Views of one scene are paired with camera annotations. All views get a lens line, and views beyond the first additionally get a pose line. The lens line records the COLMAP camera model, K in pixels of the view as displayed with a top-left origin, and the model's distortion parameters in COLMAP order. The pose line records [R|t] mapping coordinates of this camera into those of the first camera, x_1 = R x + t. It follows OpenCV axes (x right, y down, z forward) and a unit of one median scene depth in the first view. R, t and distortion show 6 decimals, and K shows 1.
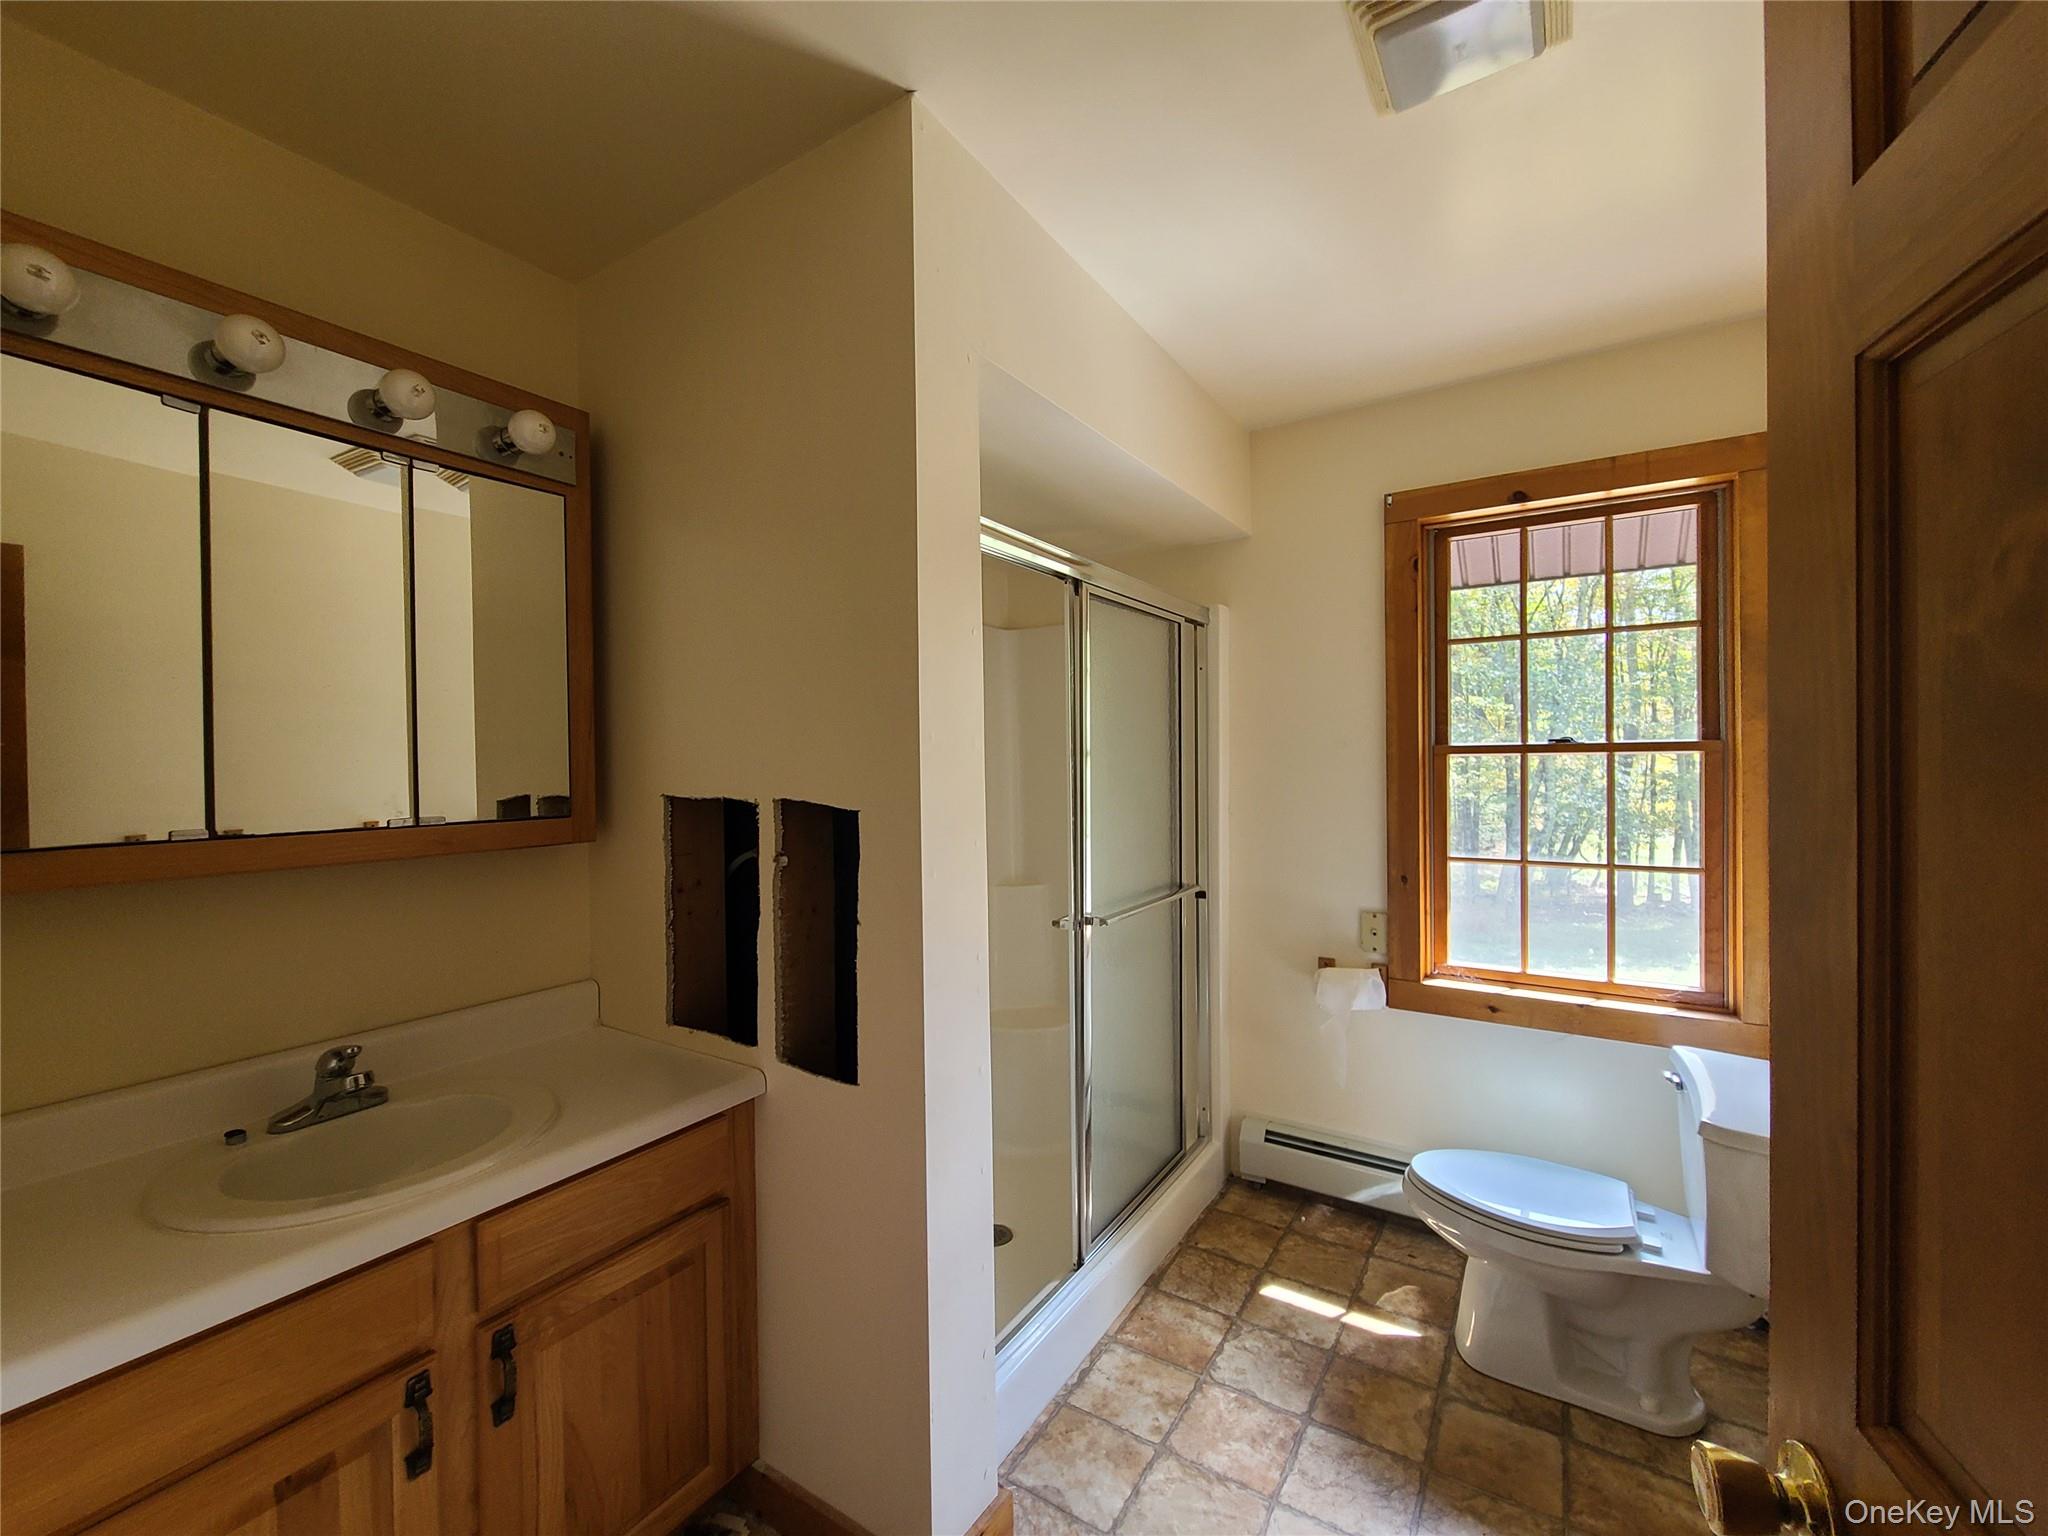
lens RADIAL K [[841.0, 0, 1023.9], [0, 841.0, 776.8], [0, 0, 1]] dist [0.005397, -0.000406]
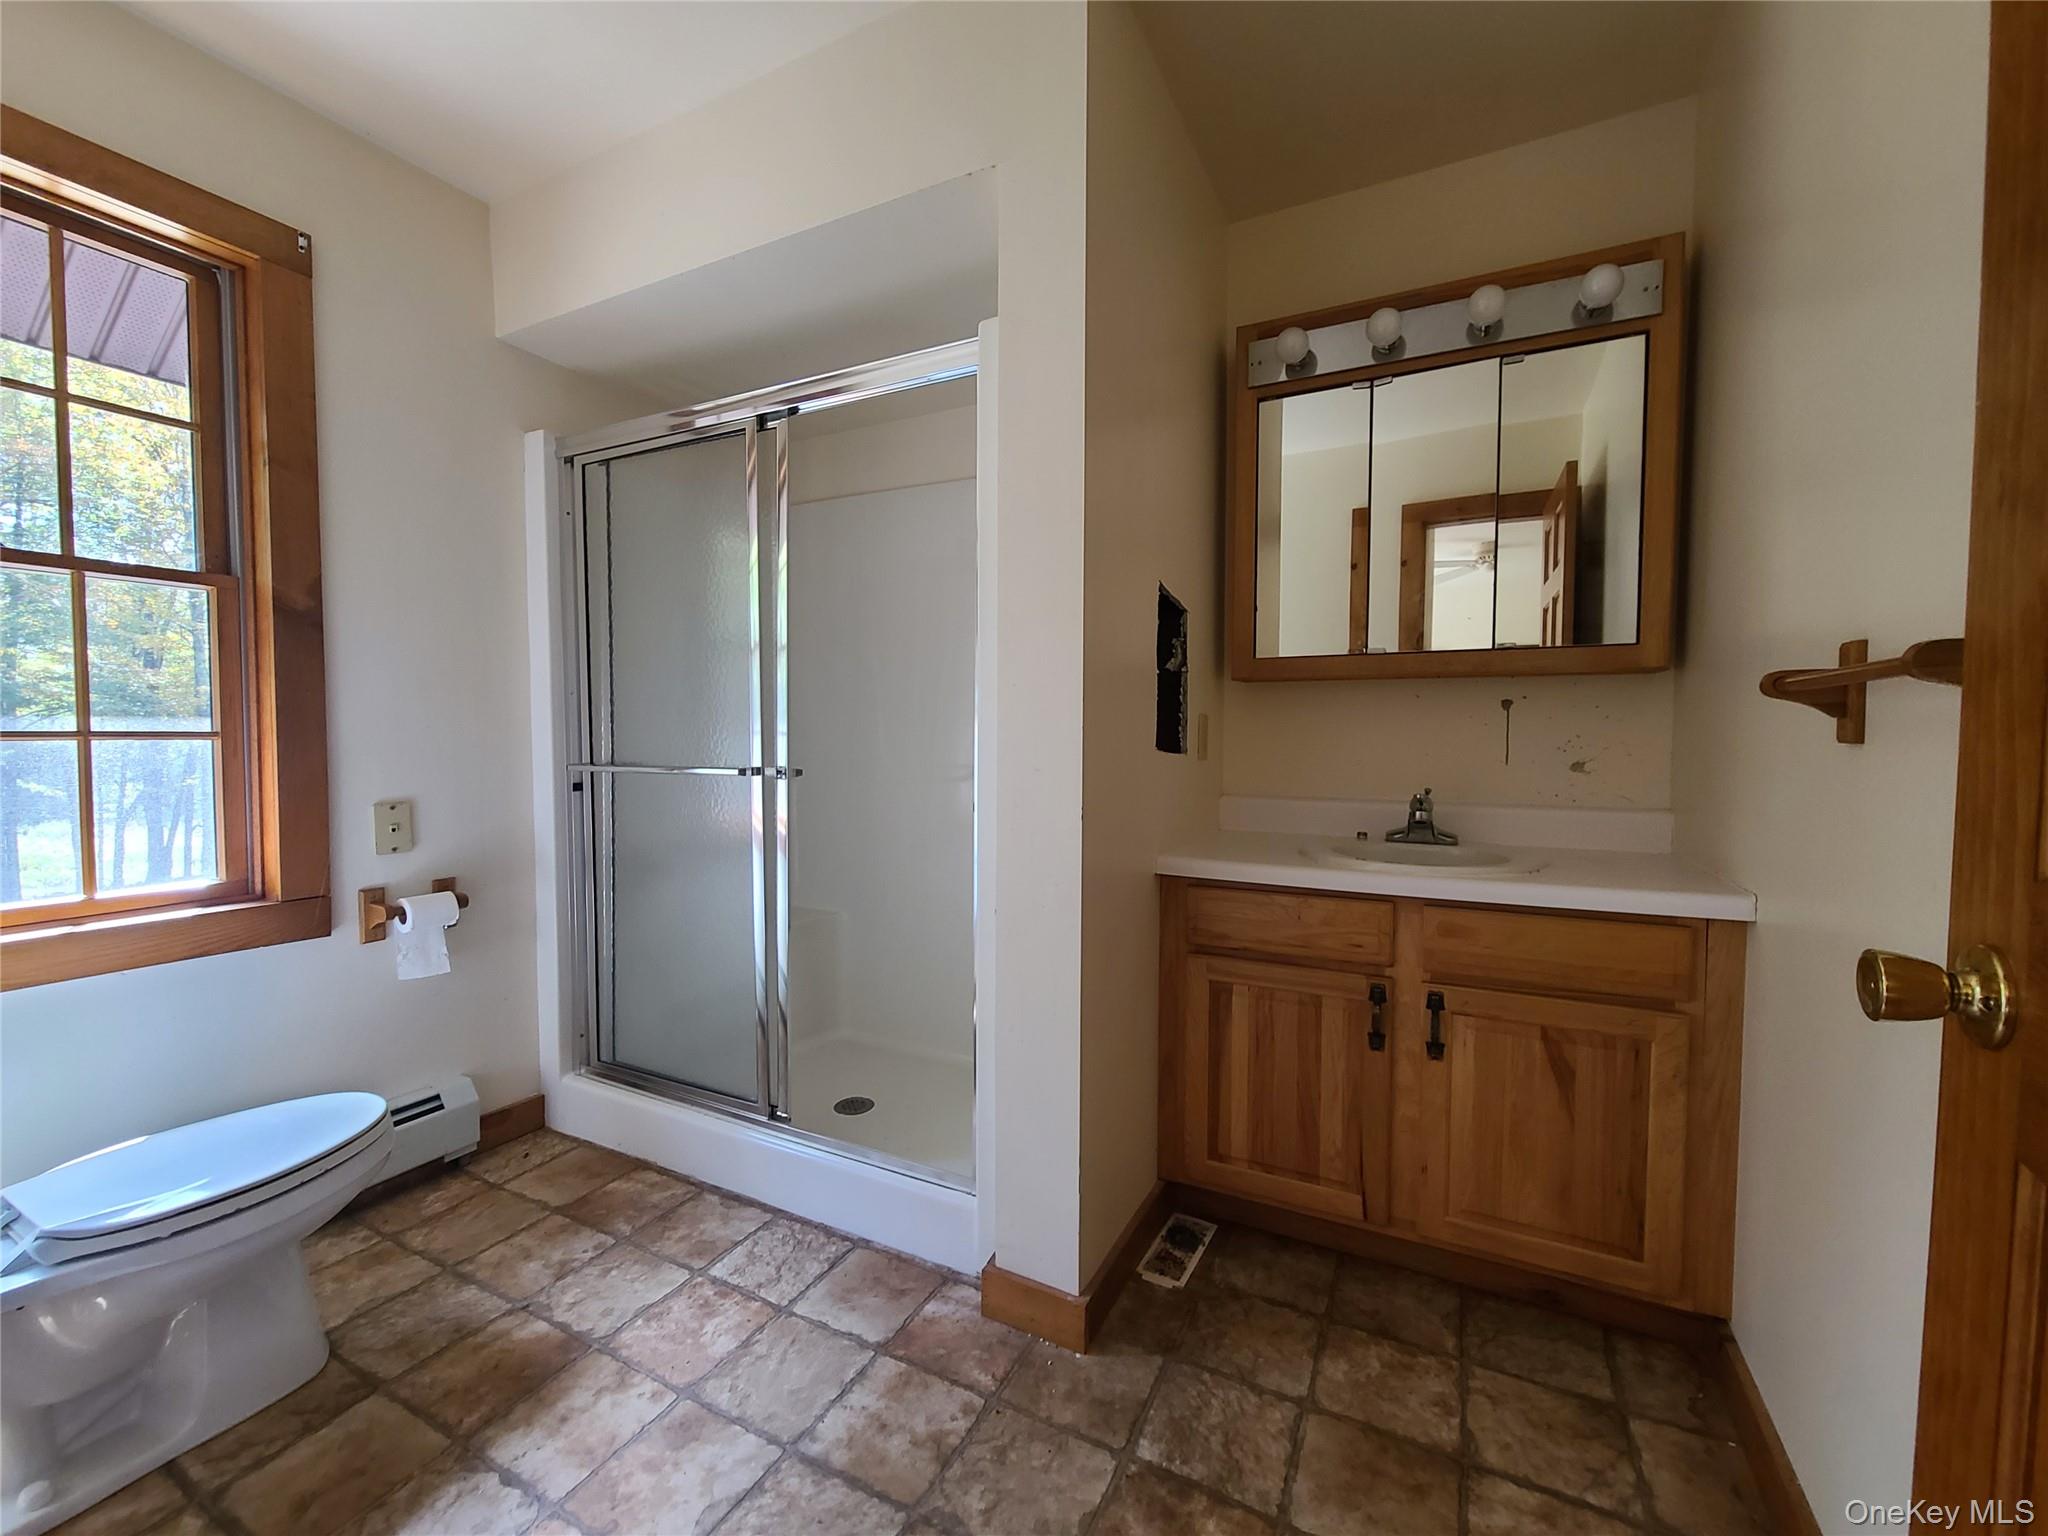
lens RADIAL K [[841.0, 0, 1031.9], [0, 841.0, 758.2], [0, 0, 1]] dist [0.005397, -0.000406]
pose [[-0.091919, -0.026608, 0.995411, -0.636132], [0.022430, 0.999334, 0.028784, 0.158491], [-0.995514, 0.024973, -0.091261, 0.694716]]
